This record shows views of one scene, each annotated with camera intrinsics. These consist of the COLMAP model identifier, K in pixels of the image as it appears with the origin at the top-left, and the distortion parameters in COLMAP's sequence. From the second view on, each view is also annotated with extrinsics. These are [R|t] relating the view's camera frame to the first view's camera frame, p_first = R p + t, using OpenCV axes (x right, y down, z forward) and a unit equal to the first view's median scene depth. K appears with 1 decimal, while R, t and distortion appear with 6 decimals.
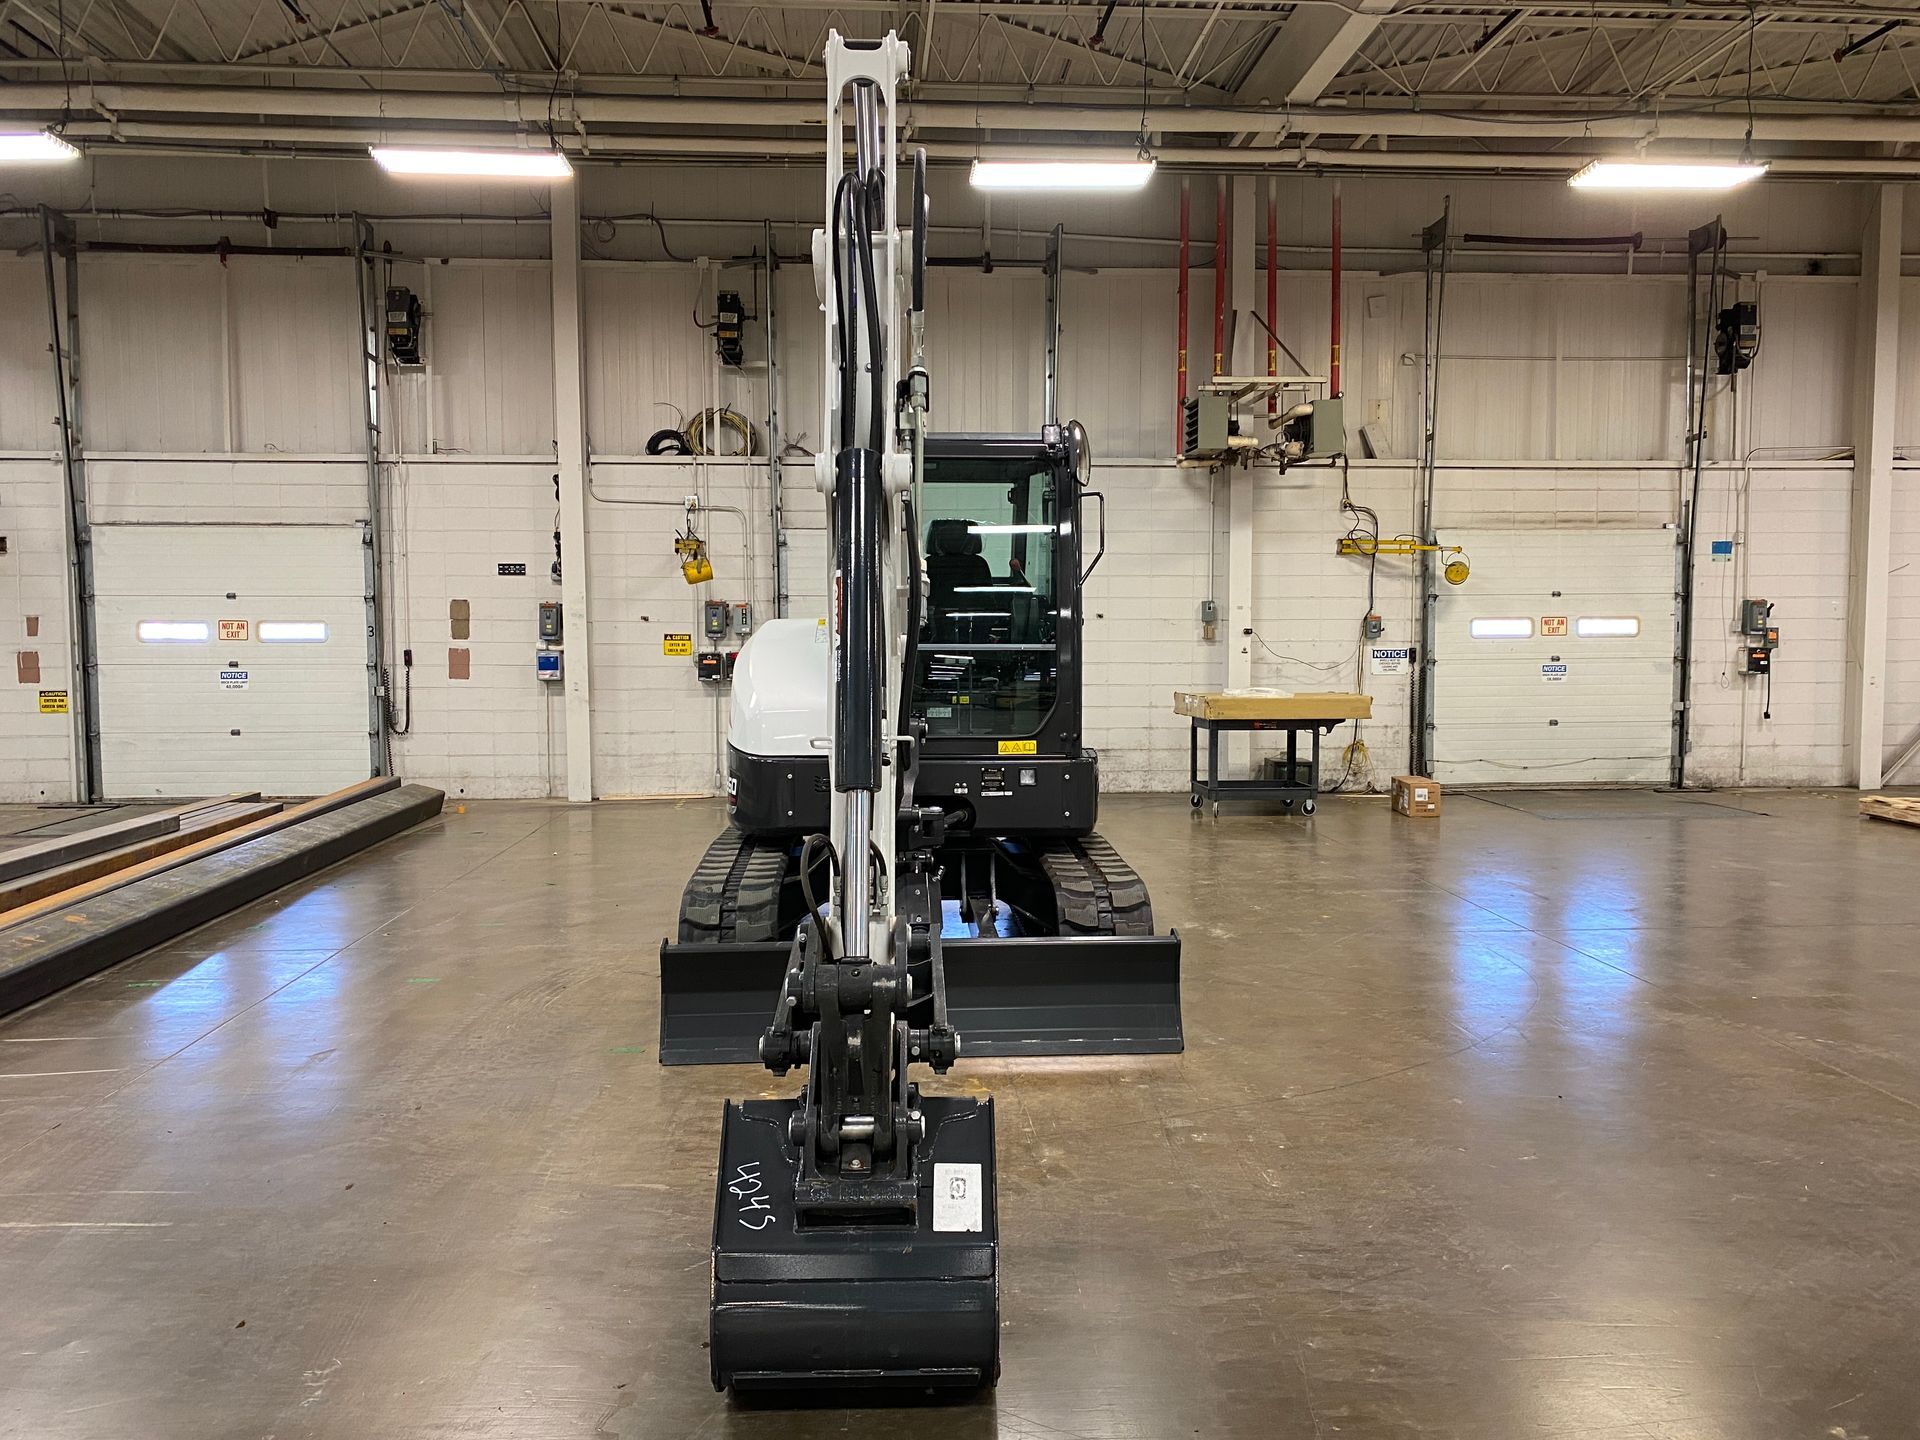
lens RADIAL K [[1454.4, 0, 964.0], [0, 1454.4, 709.8], [0, 0, 1]] dist [0.053562, -0.063194]
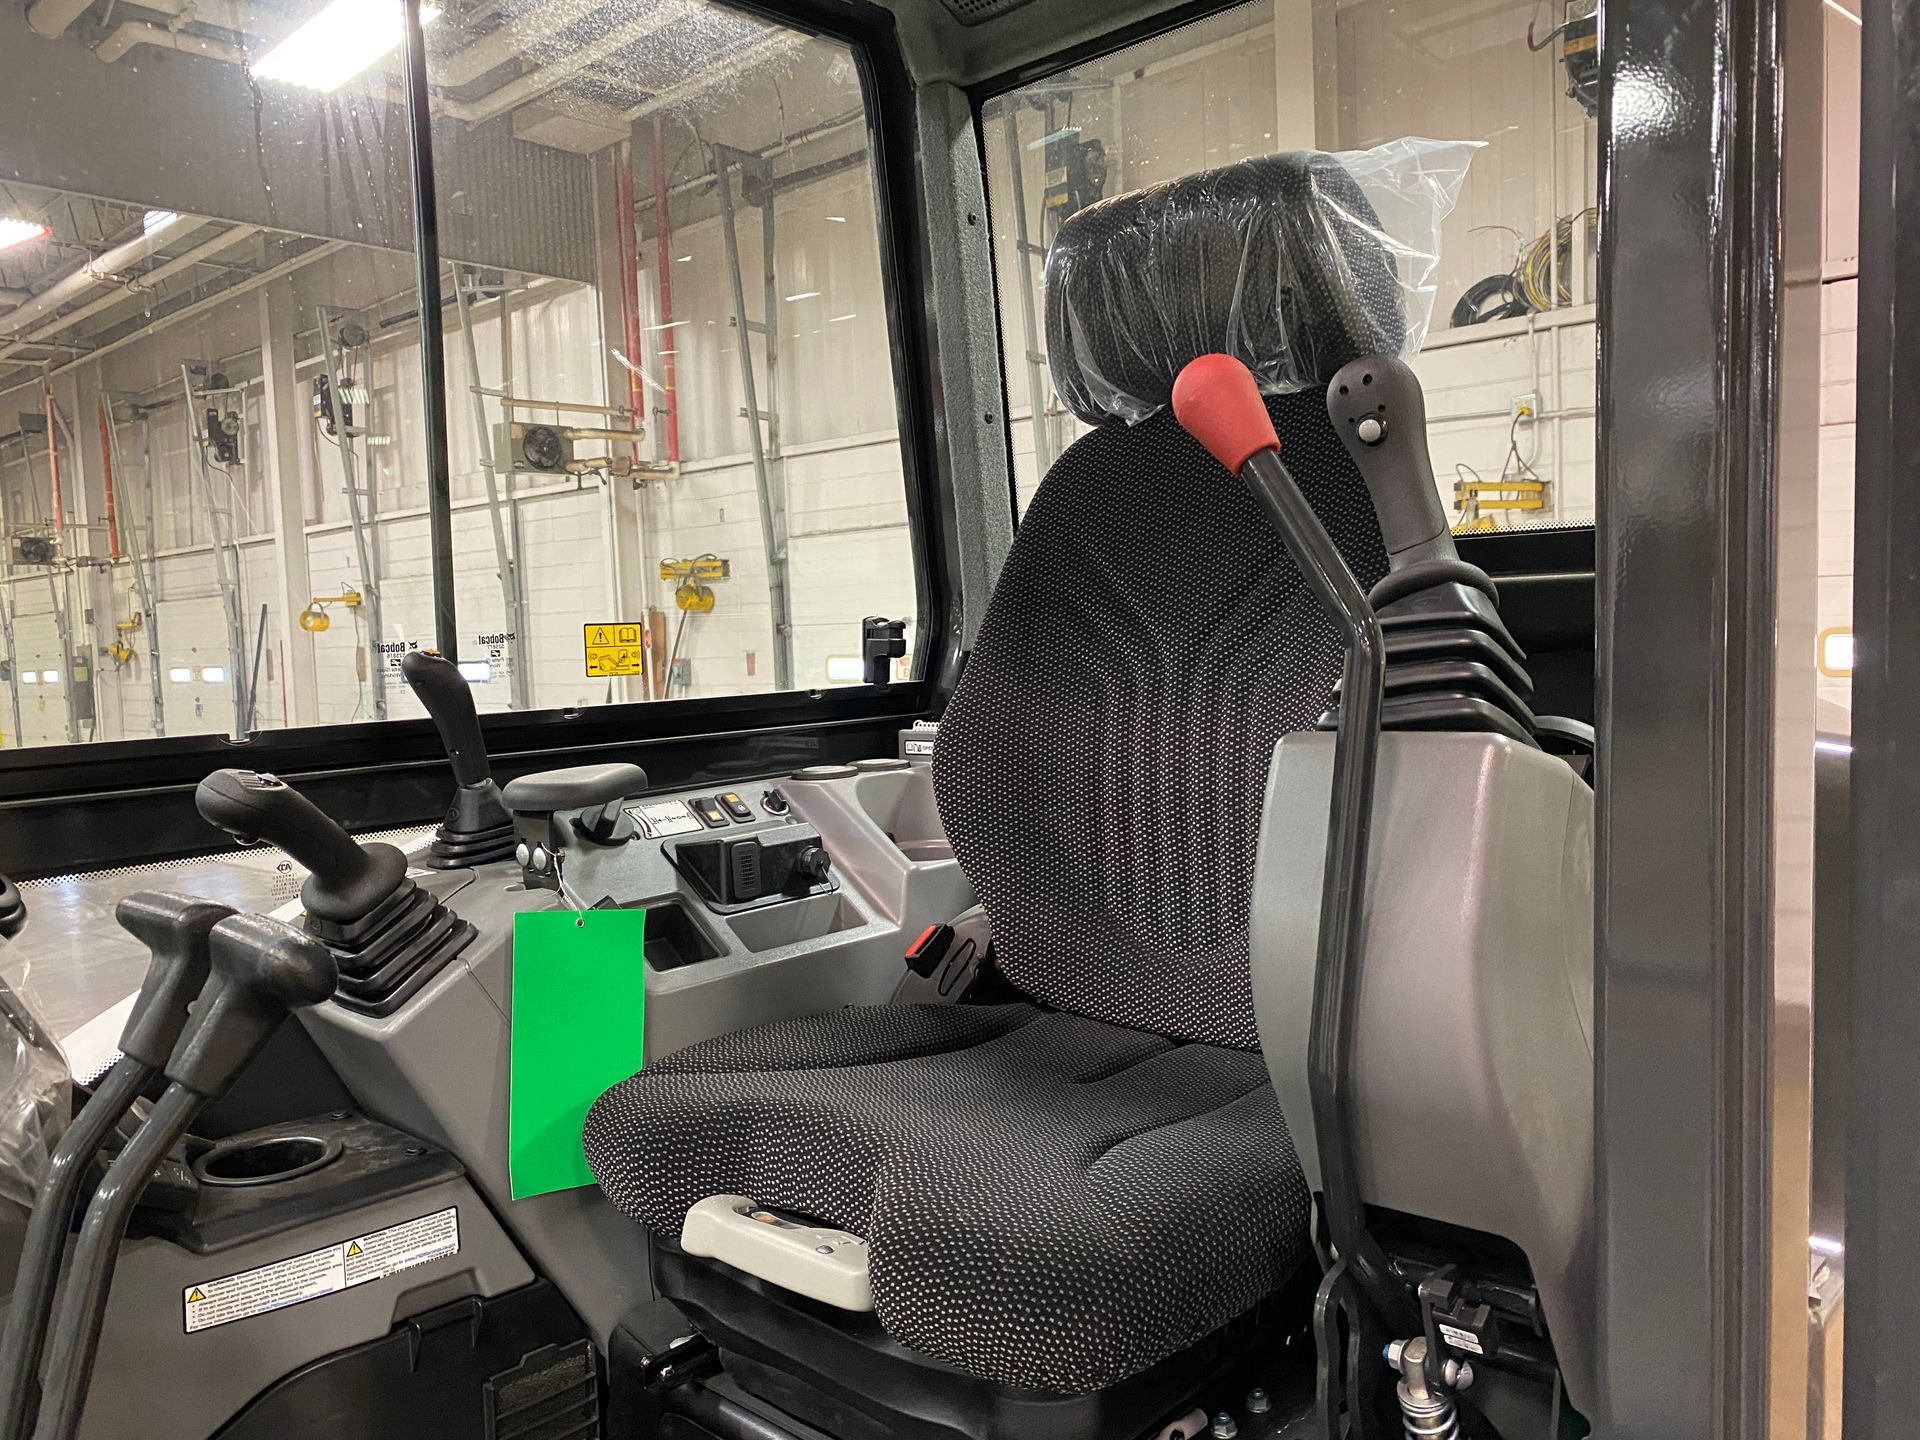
lens RADIAL K [[1444.0, 0, 960.0], [0, 1444.0, 720.0], [0, 0, 1]] dist [0.038899, -0.060081]
pose [[0.692156, 0.021085, -0.721439, 0.044917], [-0.006264, 0.999711, 0.023208, -0.045048], [0.721720, -0.011545, 0.692088, 0.517383]]
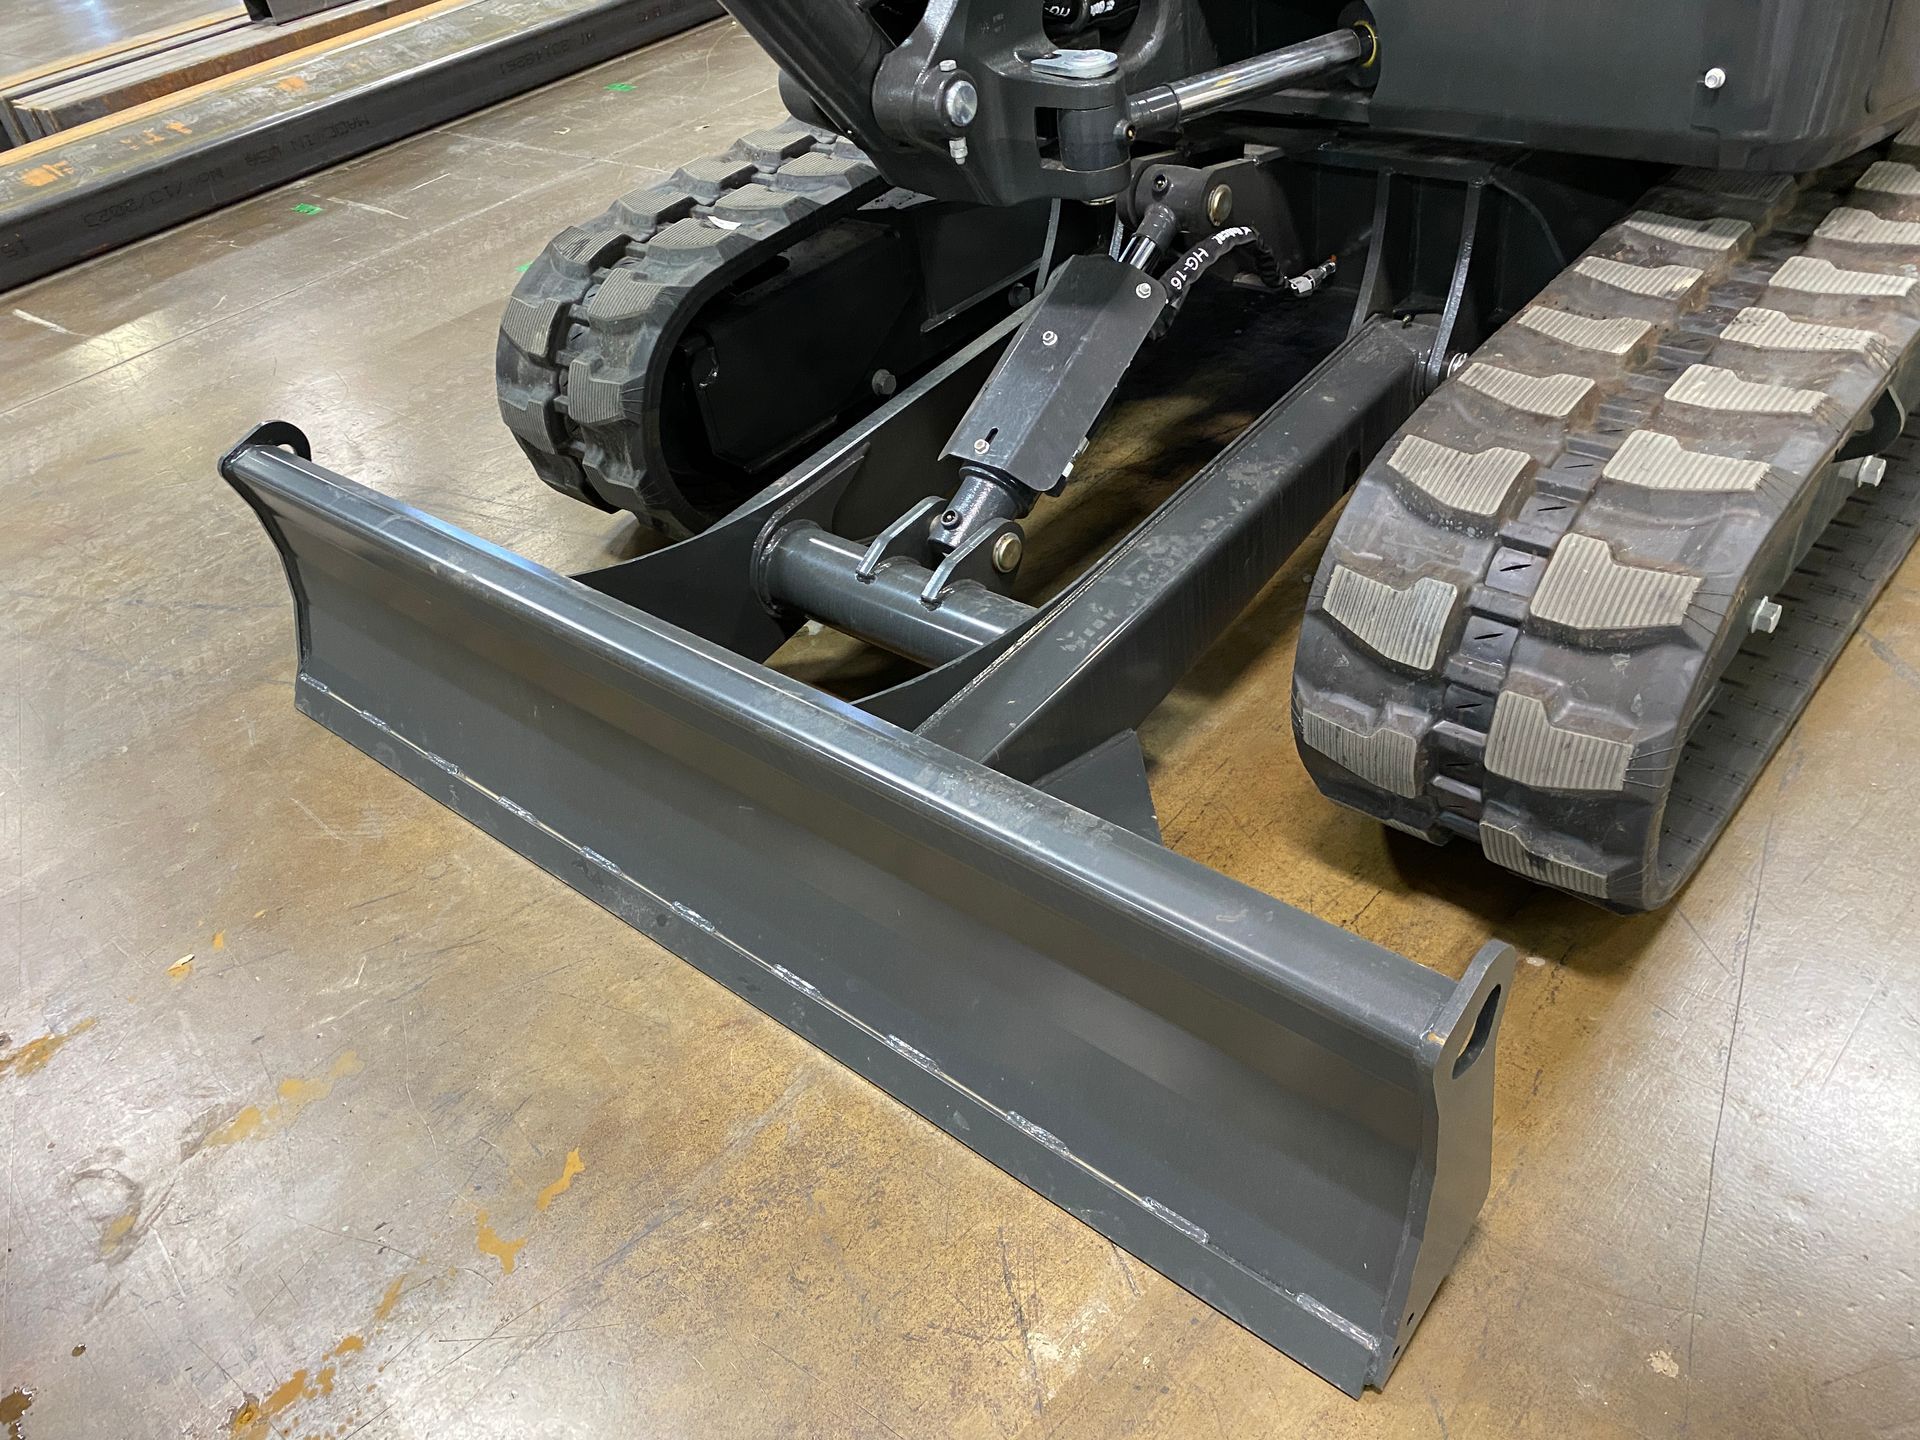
lens RADIAL K [[1472.9, 0, 963.1], [0, 1472.9, 725.4], [0, 0, 1]] dist [0.046657, -0.052373]
pose [[0.702932, 0.364721, -0.610627, 0.089111], [0.092441, 0.804388, 0.586868, 0.000220], [0.705224, -0.468975, 0.531715, 0.369635]]
